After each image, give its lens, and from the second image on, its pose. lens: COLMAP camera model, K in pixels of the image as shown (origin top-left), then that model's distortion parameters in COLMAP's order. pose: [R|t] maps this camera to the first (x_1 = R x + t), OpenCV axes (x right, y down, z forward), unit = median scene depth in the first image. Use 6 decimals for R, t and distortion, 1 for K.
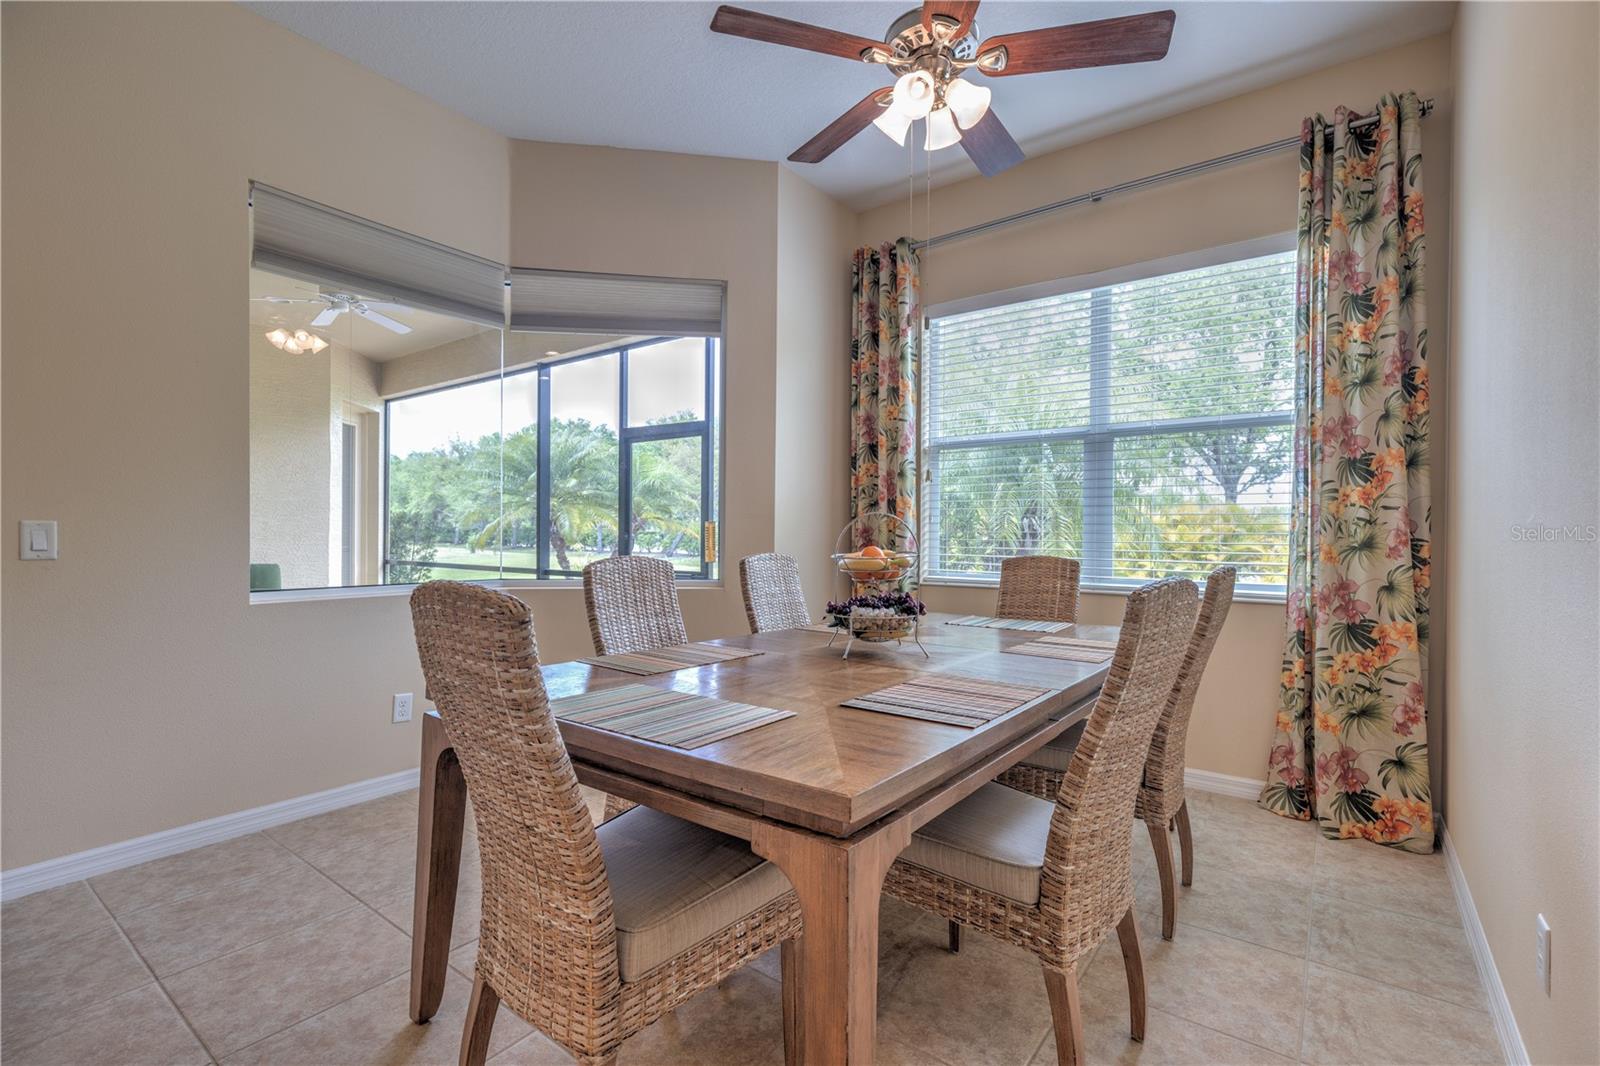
lens RADIAL K [[722.6, 0, 802.7], [0, 722.6, 537.9], [0, 0, 1]] dist [0.005545, 0.000426]
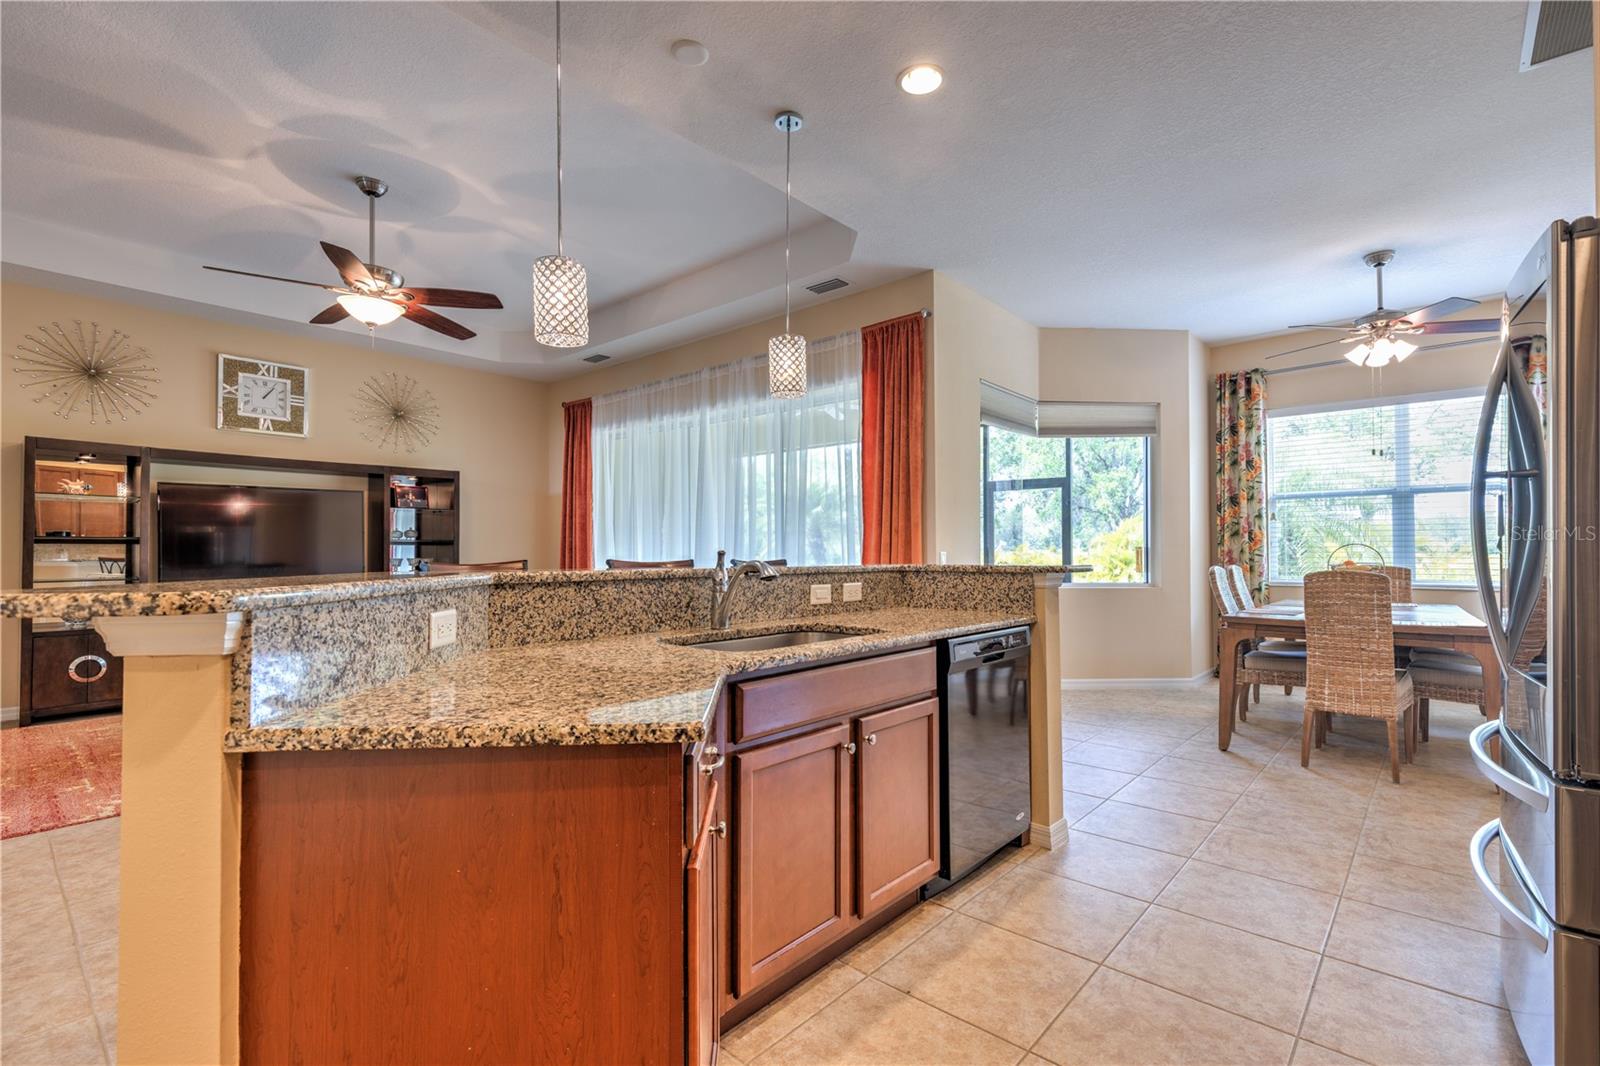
lens RADIAL K [[722.6, 0, 830.0], [0, 722.6, 542.9], [0, 0, 1]] dist [0.005545, 0.000426]
pose [[0.997619, -0.013079, -0.067714, -0.777346], [0.011903, 0.999772, -0.017743, -0.013836], [0.067930, 0.016895, 0.997547, -0.725720]]
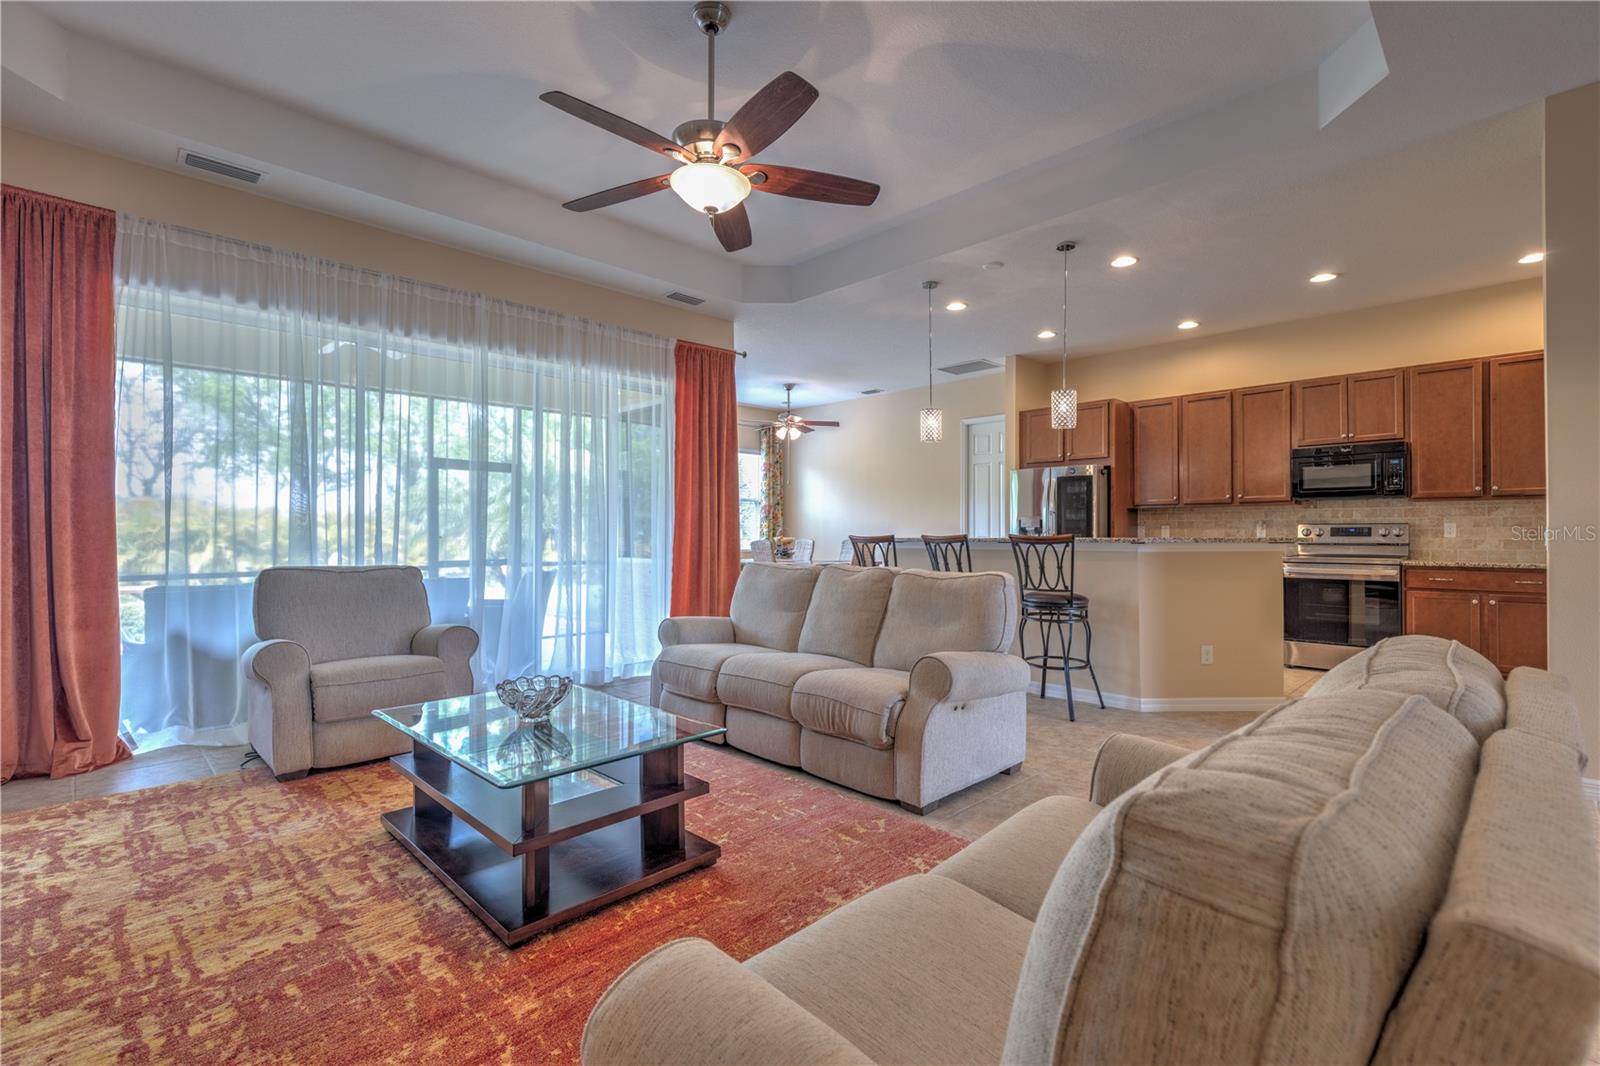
lens RADIAL K [[722.6, 0, 798.8], [0, 722.6, 530.0], [0, 0, 1]] dist [0.005545, 0.000426]
pose [[0.156155, -0.005379, 0.987718, -2.456000], [0.005755, 0.999973, 0.004536, -0.026832], [-0.987716, 0.004976, 0.156182, 0.179711]]
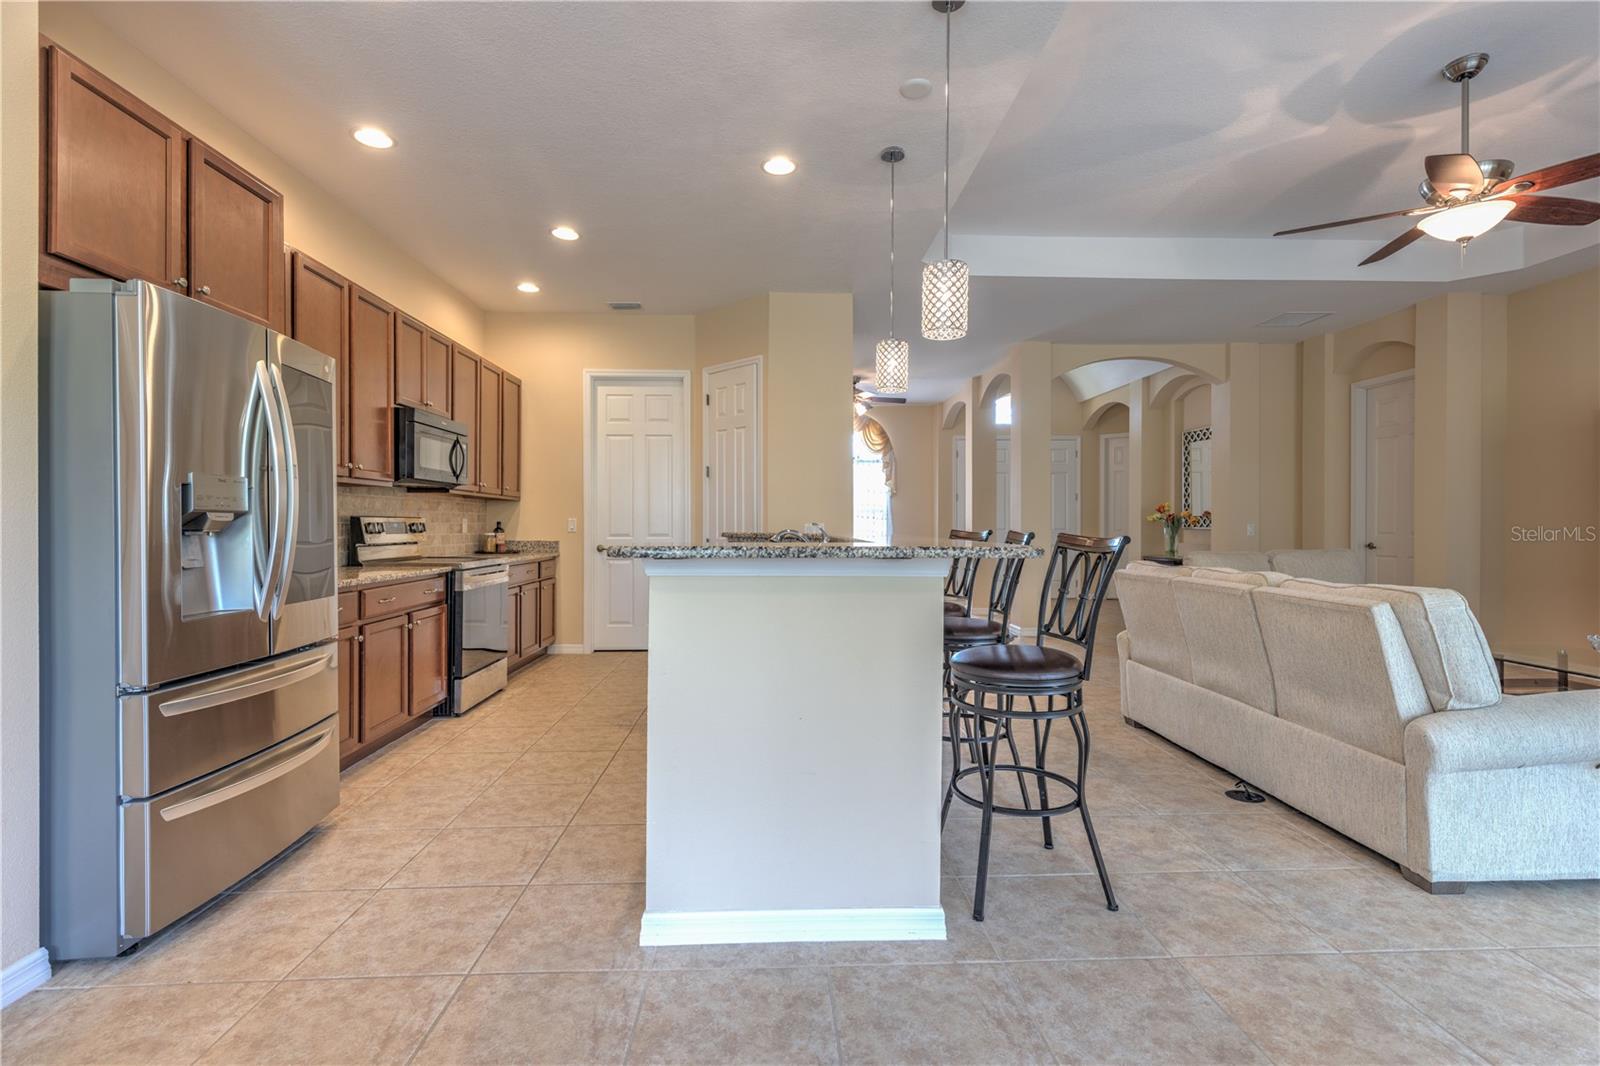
lens RADIAL K [[722.6, 0, 802.8], [0, 722.6, 526.2], [0, 0, 1]] dist [0.005545, 0.000426]
pose [[-0.775072, -0.007535, -0.631828, -0.310759], [-0.008464, 0.999963, -0.001543, -0.013892], [0.631816, 0.004152, -0.775107, 0.614061]]
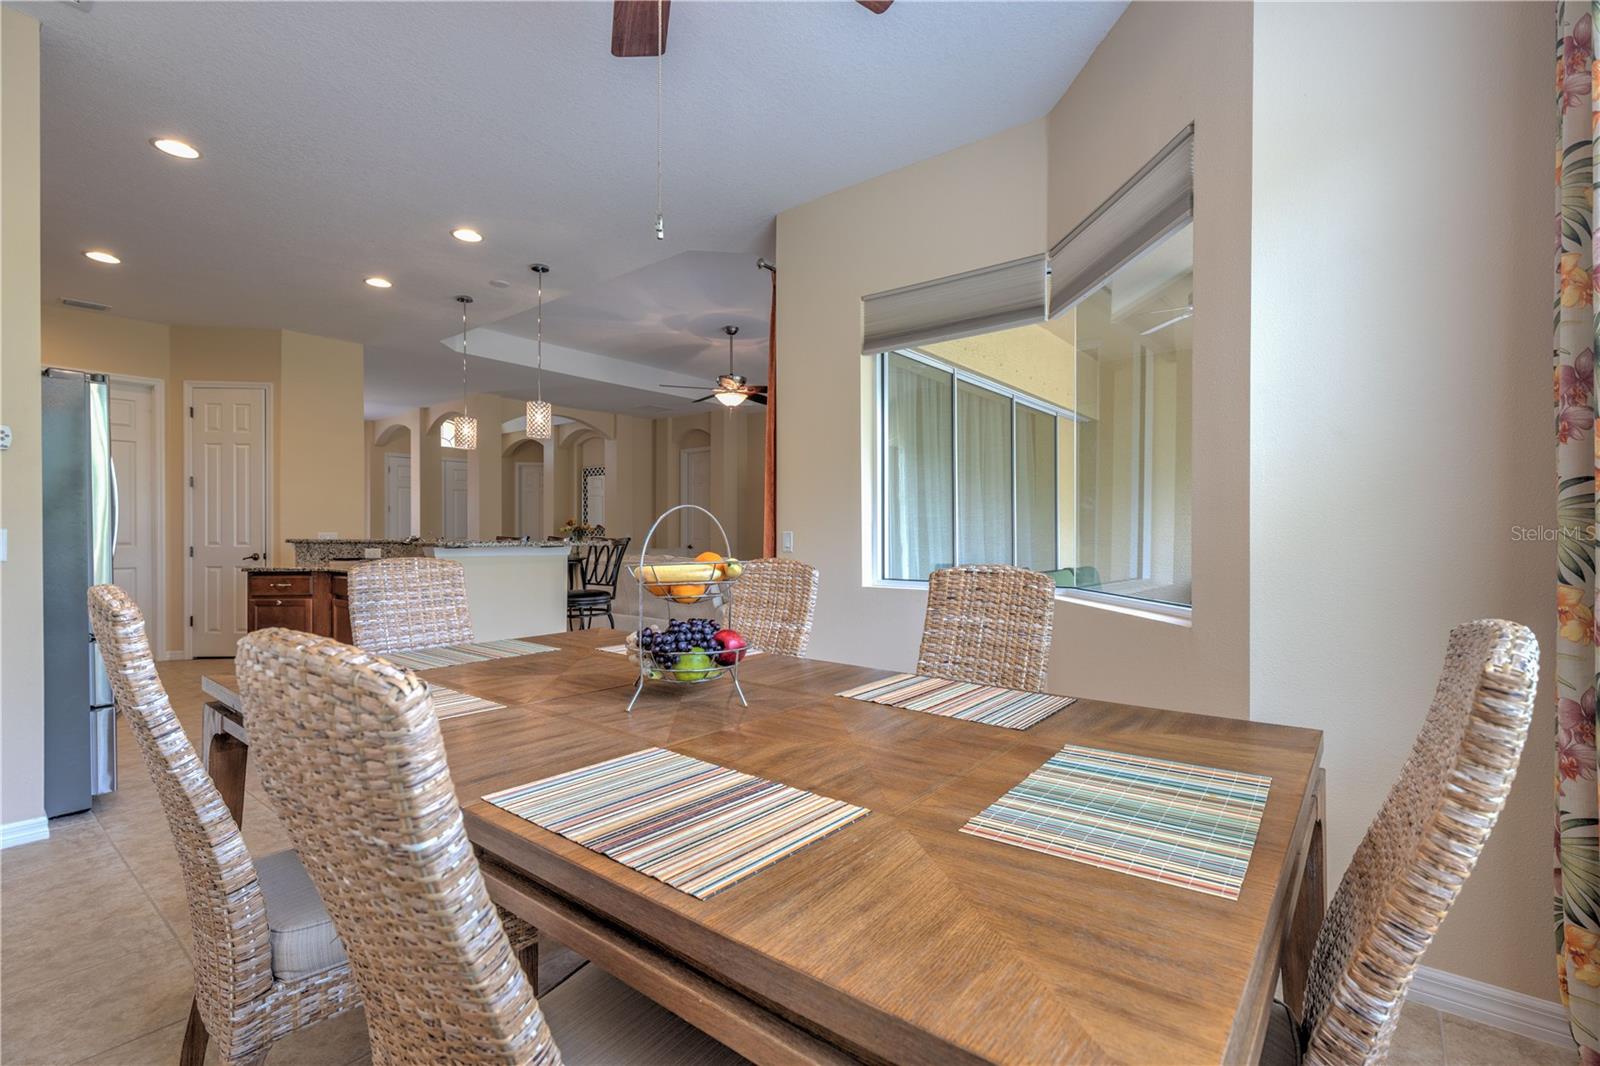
lens RADIAL K [[722.6, 0, 810.7], [0, 722.6, 533.6], [0, 0, 1]] dist [0.005545, 0.000426]
pose [[-0.034568, -0.011433, -0.999337, 0.536560], [-0.004315, 0.999927, -0.011290, -0.002407], [0.999393, 0.003922, -0.034615, 0.731284]]
